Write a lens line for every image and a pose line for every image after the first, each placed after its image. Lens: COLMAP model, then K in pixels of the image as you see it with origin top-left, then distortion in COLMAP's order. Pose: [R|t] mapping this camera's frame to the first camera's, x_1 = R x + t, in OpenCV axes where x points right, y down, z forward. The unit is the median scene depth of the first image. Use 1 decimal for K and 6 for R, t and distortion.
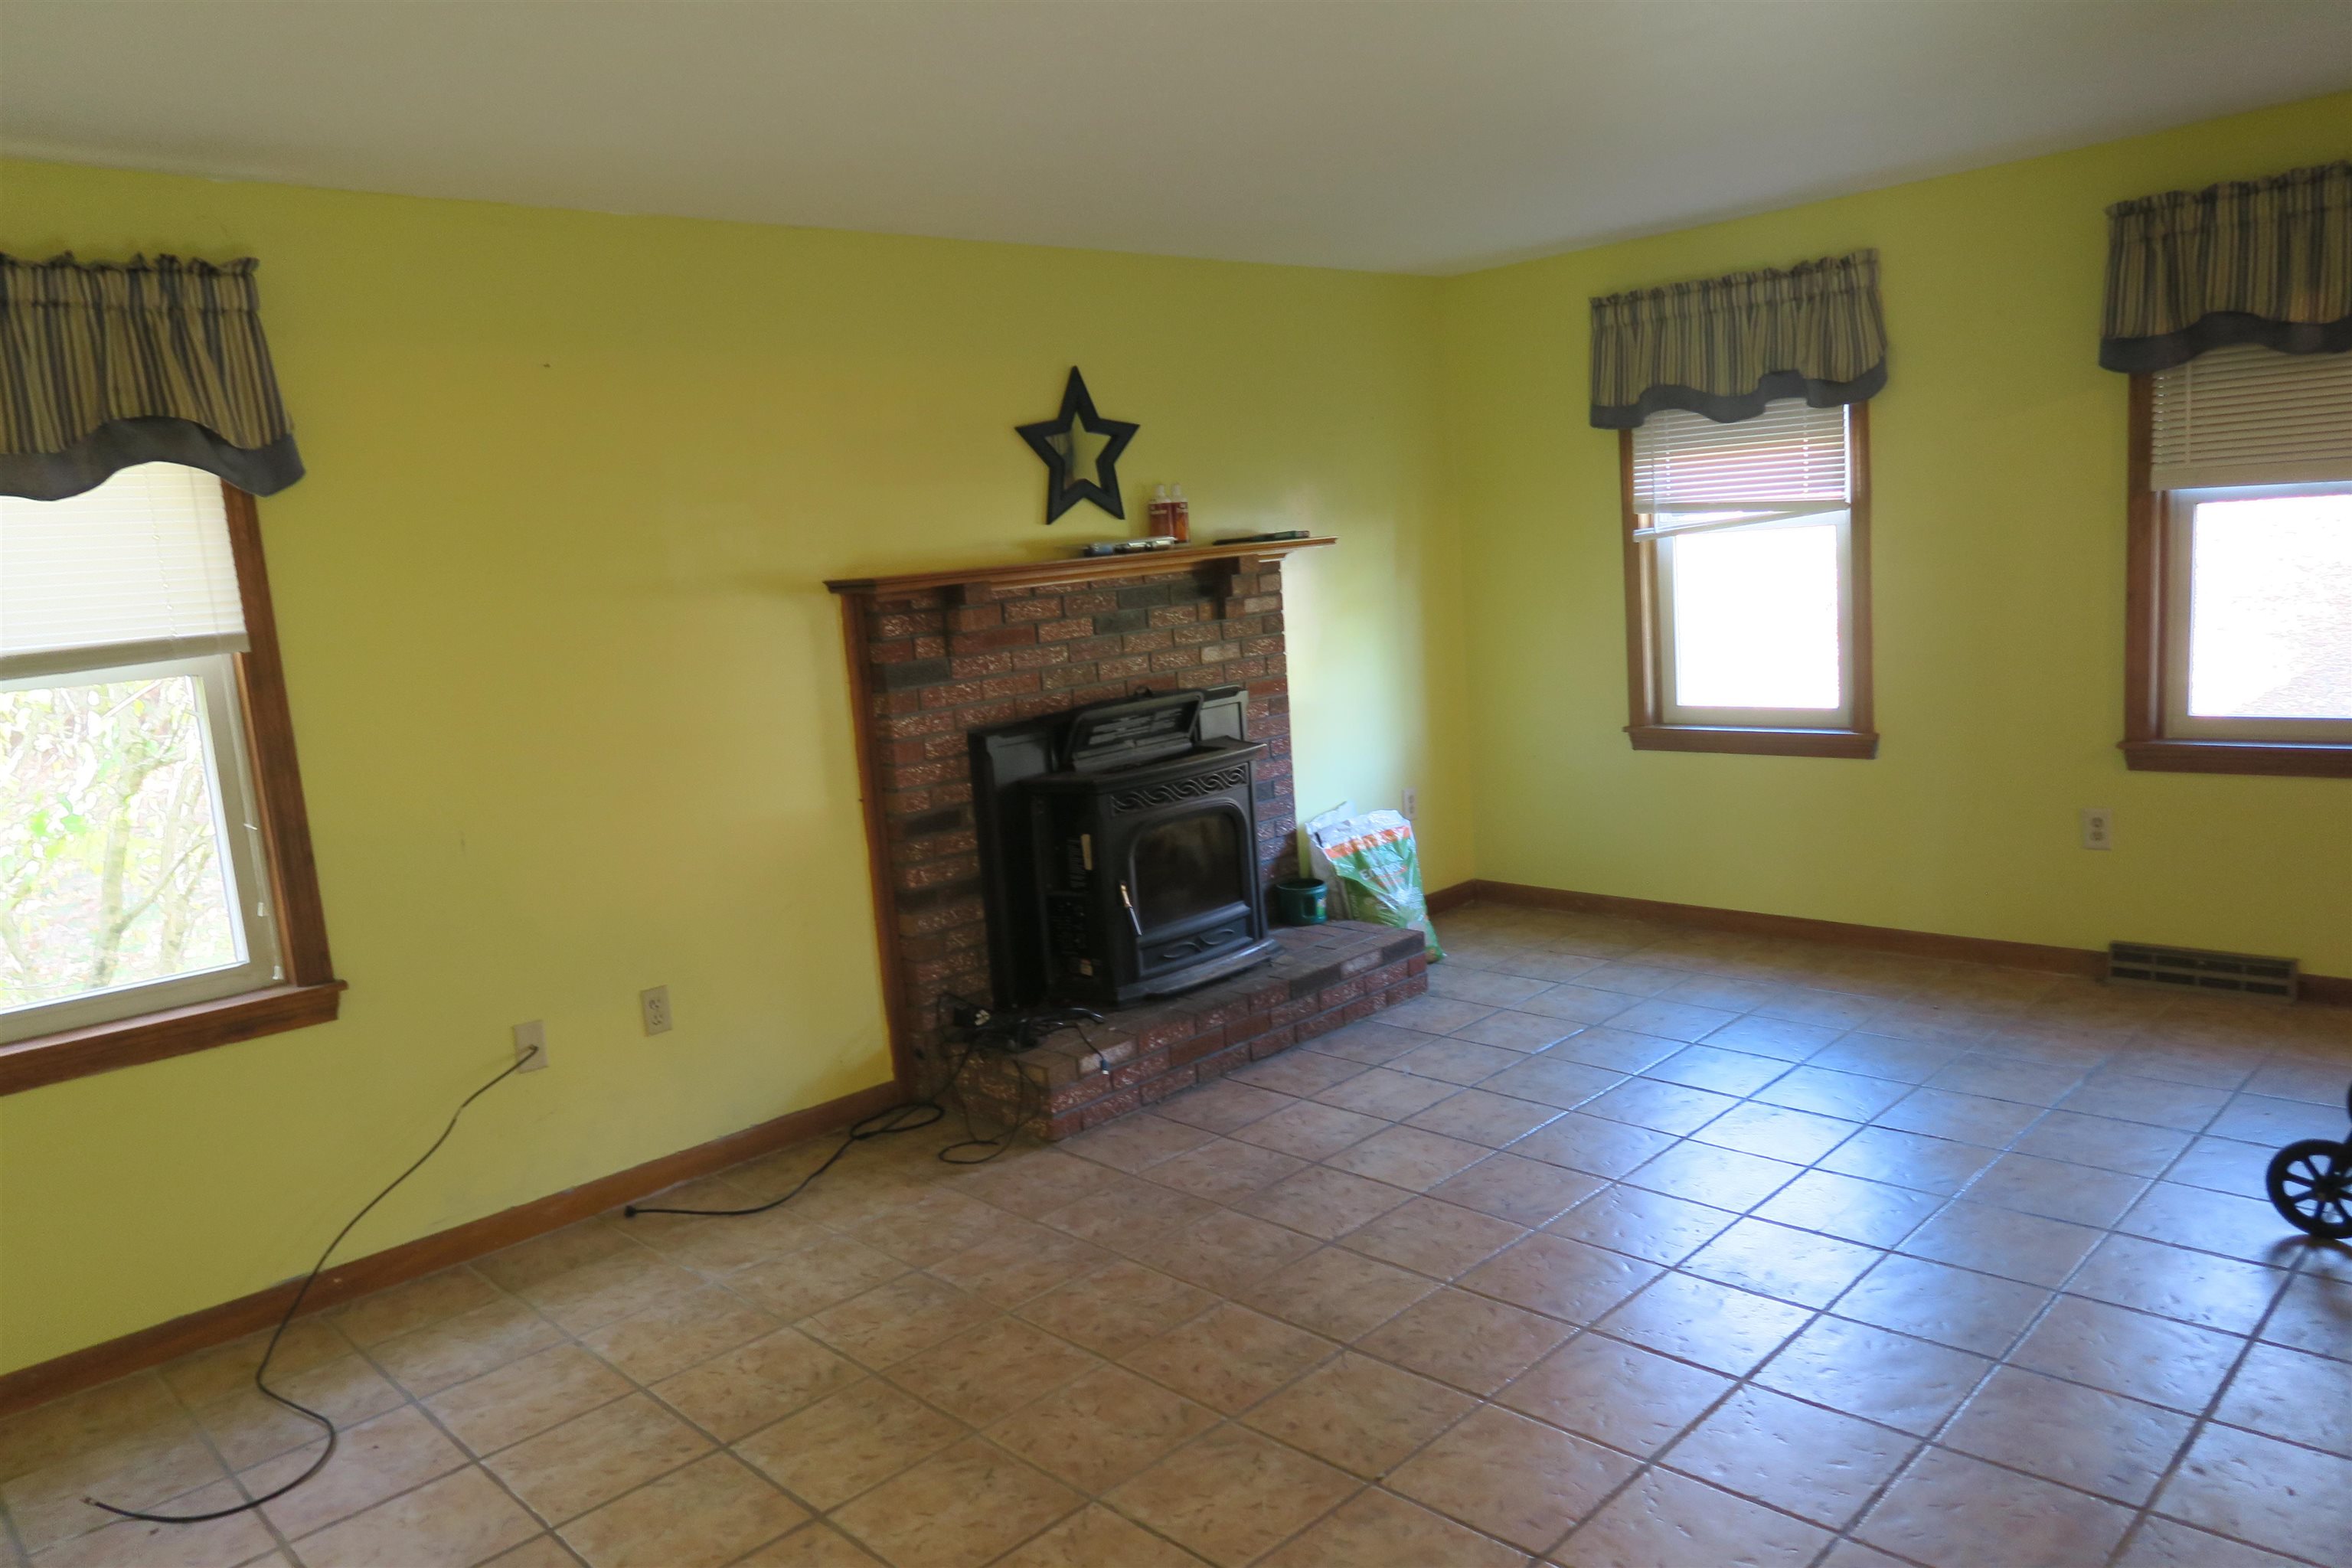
lens RADIAL K [[1604.2, 0, 1176.0], [0, 1604.2, 784.0], [0, 0, 1]] dist [-0.037306, 0.000533]
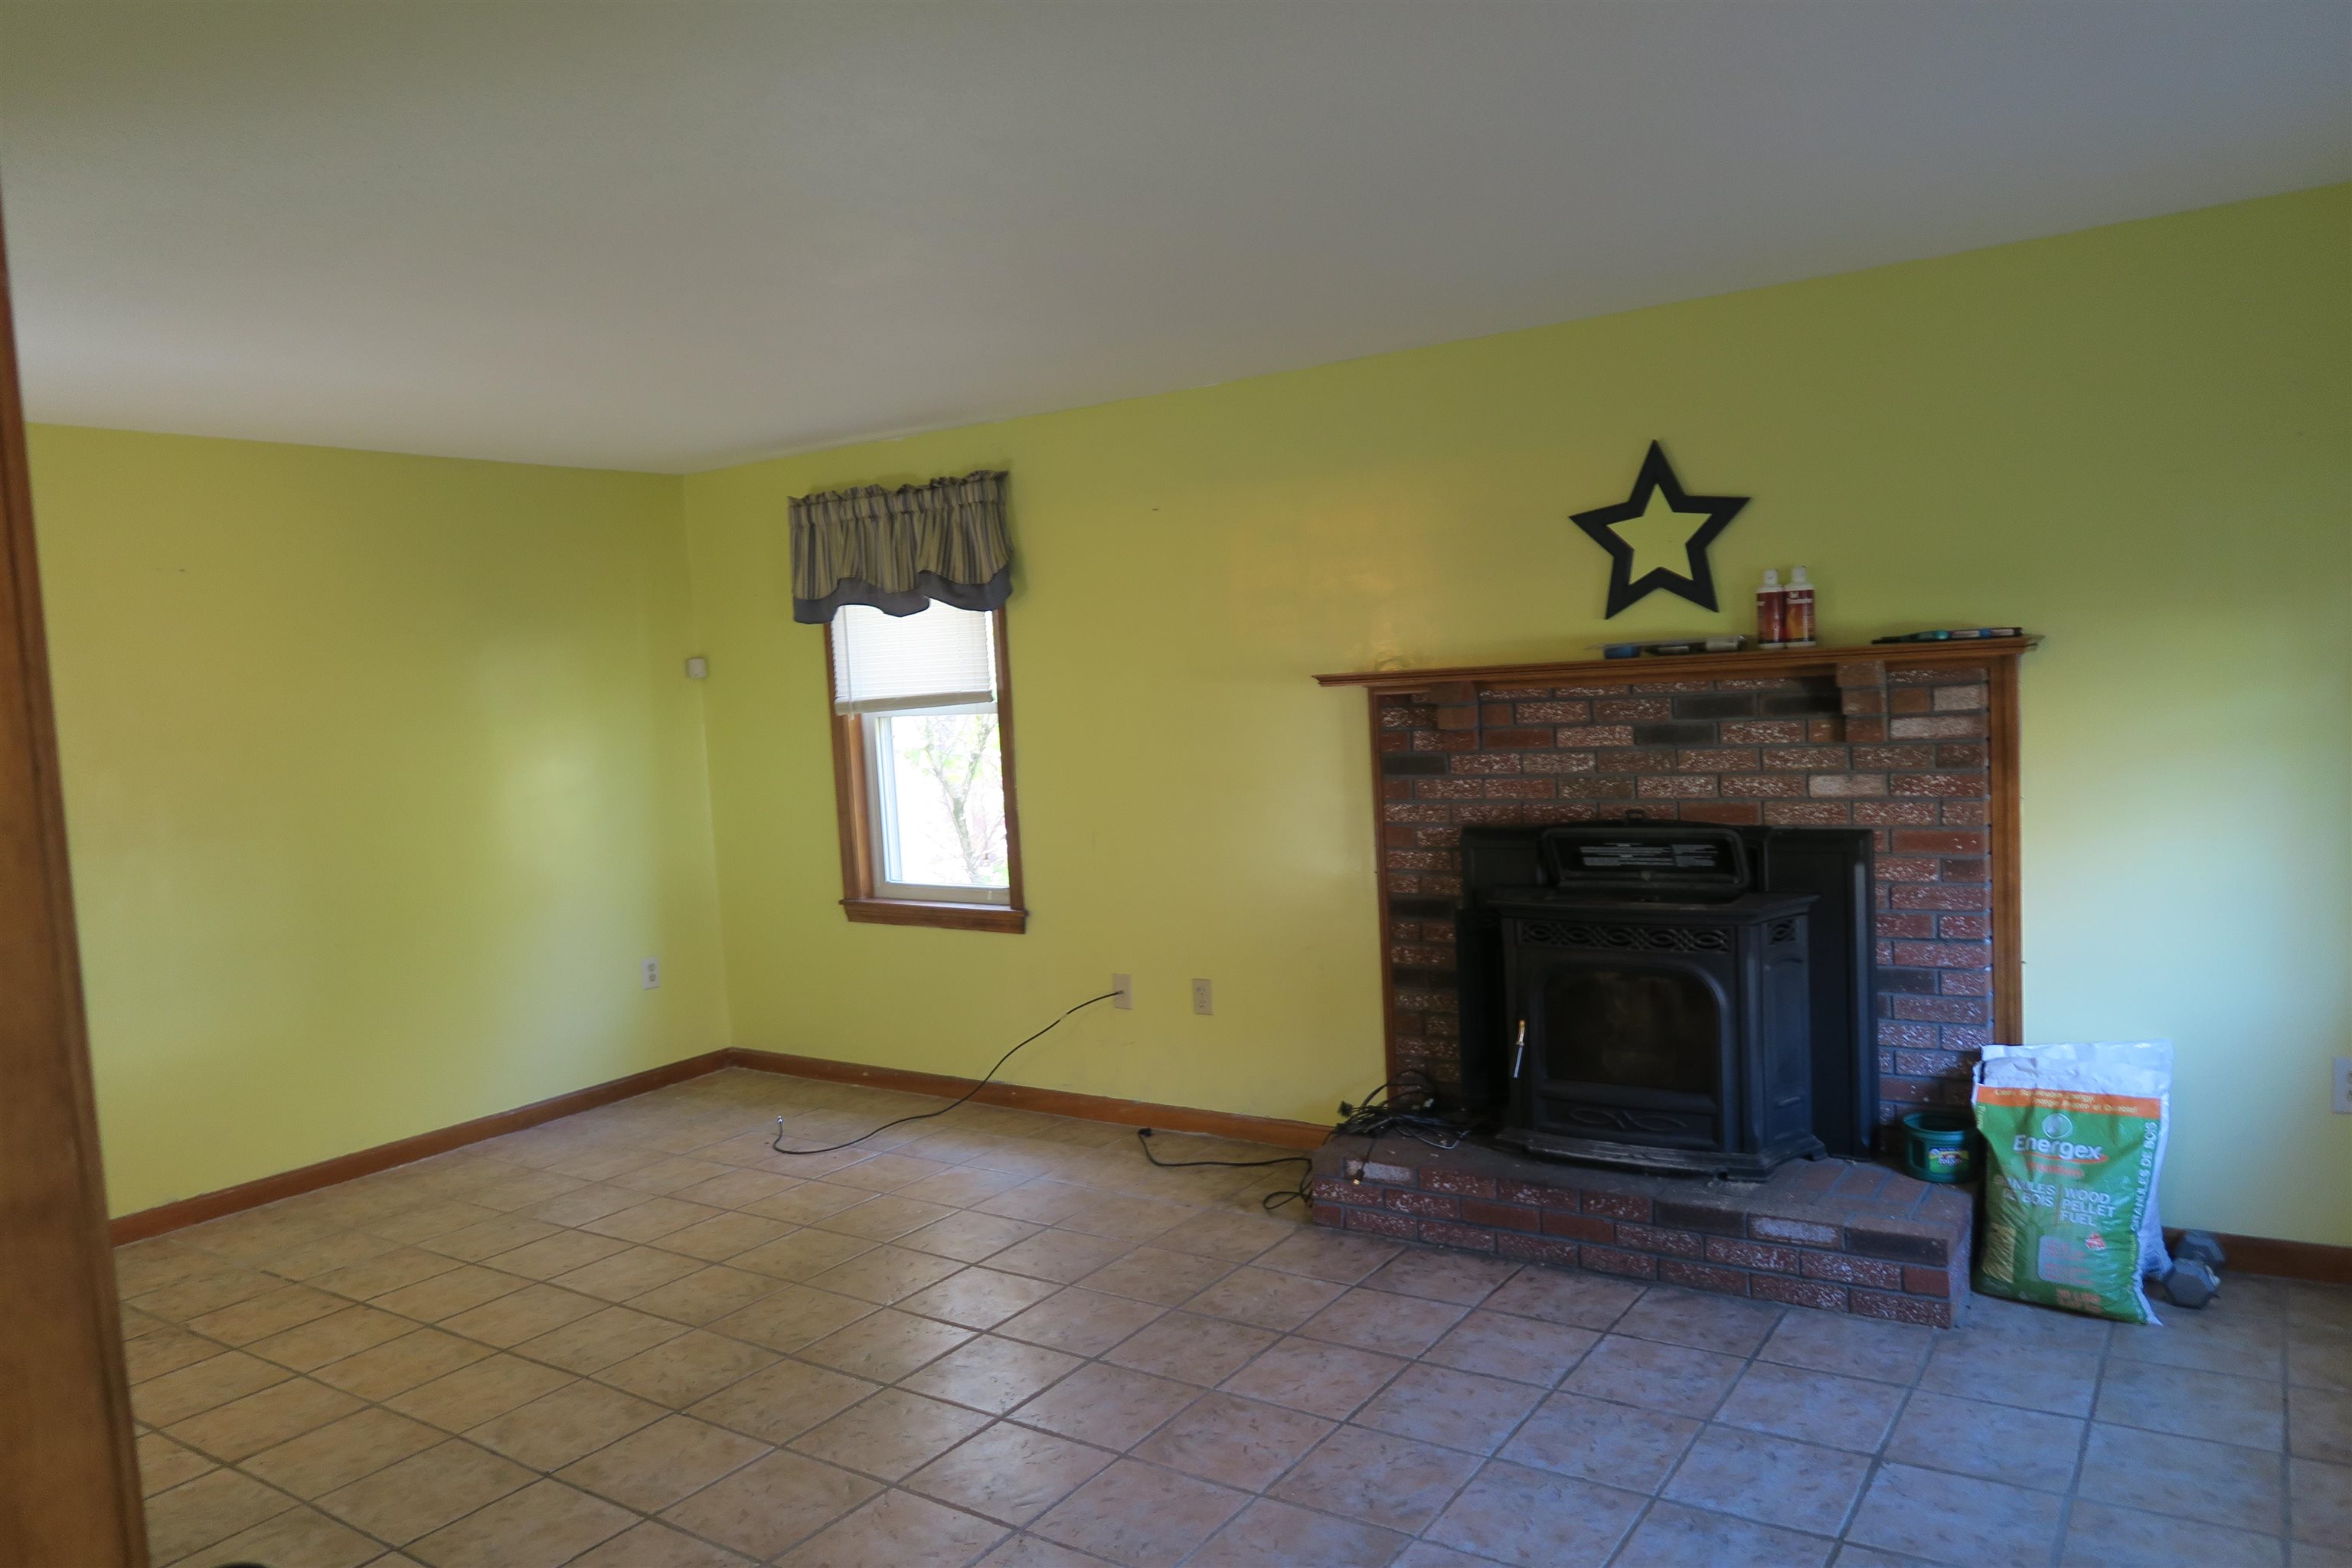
lens RADIAL K [[1604.2, 0, 1176.0], [0, 1604.2, 784.0], [0, 0, 1]] dist [-0.037306, 0.000533]
pose [[0.204766, 0.136861, -0.969196, 0.795394], [-0.107476, 0.987333, 0.116715, -0.156056], [0.972892, 0.080266, 0.216881, 0.599270]]
